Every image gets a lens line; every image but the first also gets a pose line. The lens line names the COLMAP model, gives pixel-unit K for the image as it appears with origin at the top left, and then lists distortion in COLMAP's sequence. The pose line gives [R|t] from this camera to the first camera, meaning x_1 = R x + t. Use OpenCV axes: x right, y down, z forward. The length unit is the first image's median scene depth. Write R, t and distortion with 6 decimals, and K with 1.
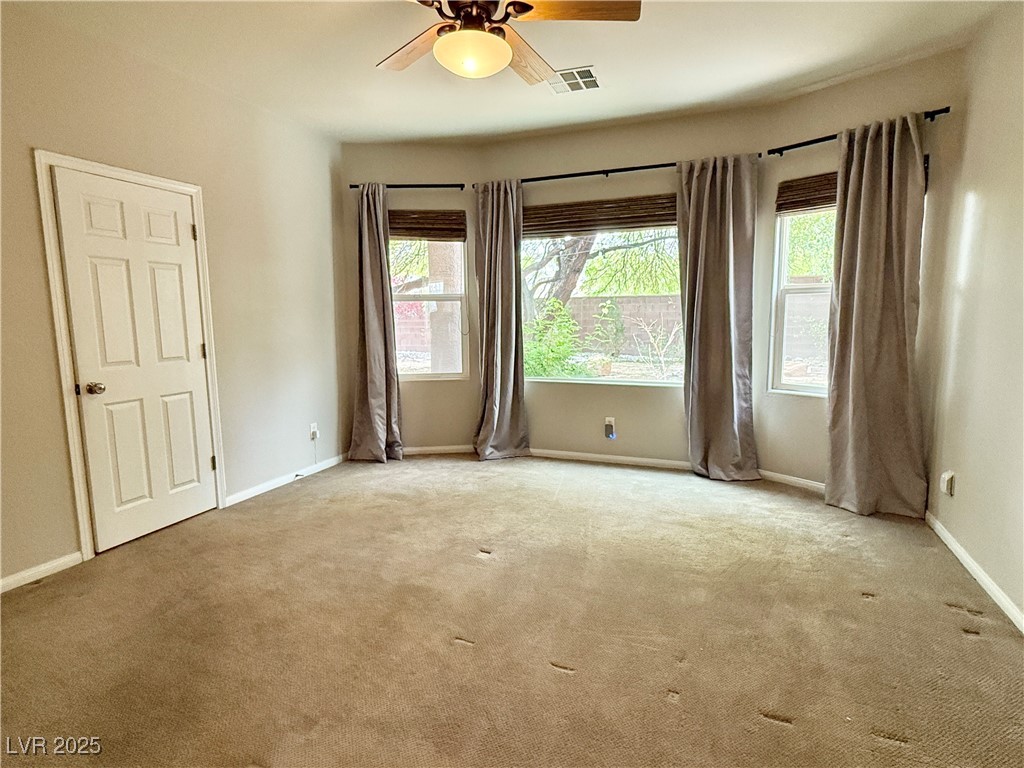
lens RADIAL K [[548.8, 0, 526.7], [0, 548.8, 386.4], [0, 0, 1]] dist [-0.002379, -0.000146]
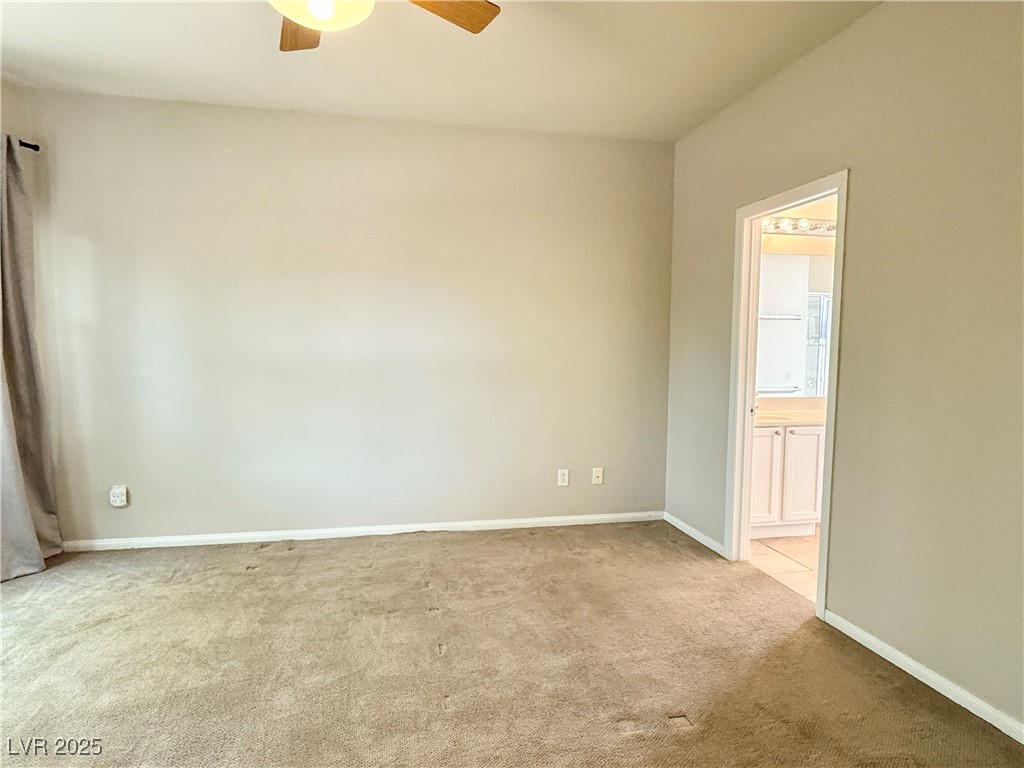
lens RADIAL K [[614.8, 0, 512.0], [0, 614.8, 384.0], [0, 0, 1]] dist [0.002374, 0.001528]
pose [[-0.550971, -0.049822, 0.833036, -0.545453], [0.101778, 0.986753, 0.126331, -0.098888], [-0.828295, 0.154389, -0.538602, 0.746197]]
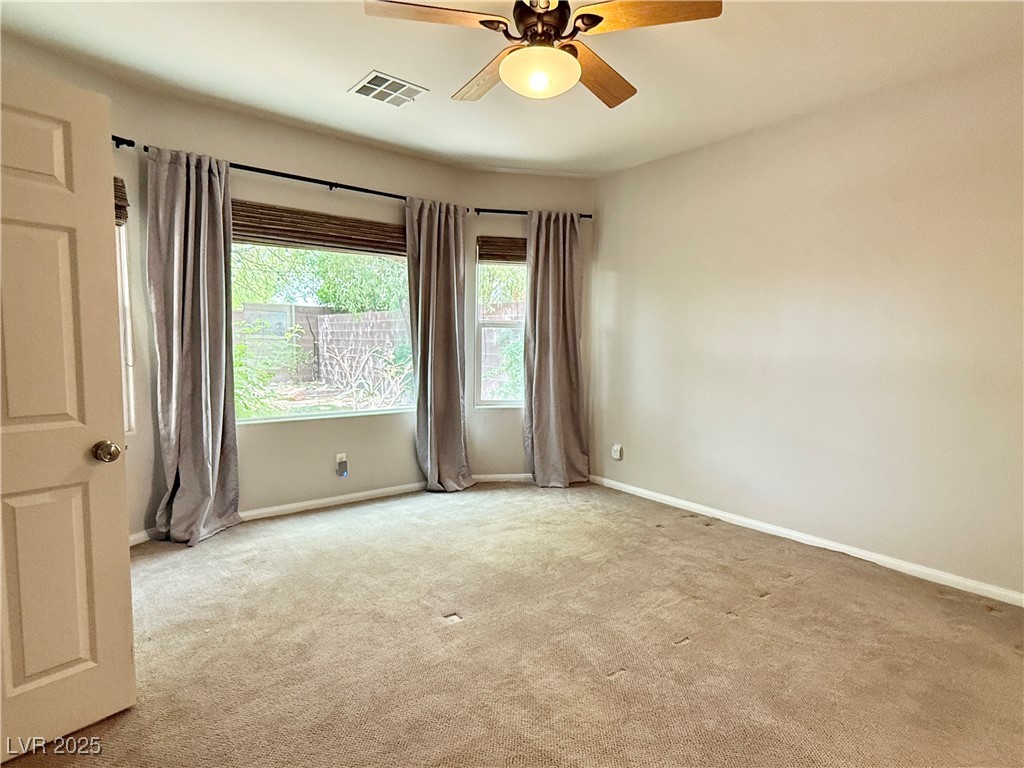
lens RADIAL K [[548.8, 0, 526.7], [0, 548.8, 386.4], [0, 0, 1]] dist [-0.002379, -0.000146]
pose [[0.491846, -0.055258, 0.868927, -0.558744], [0.090775, 0.995800, 0.011944, -0.043221], [-0.865937, 0.073003, 0.494797, 0.325145]]
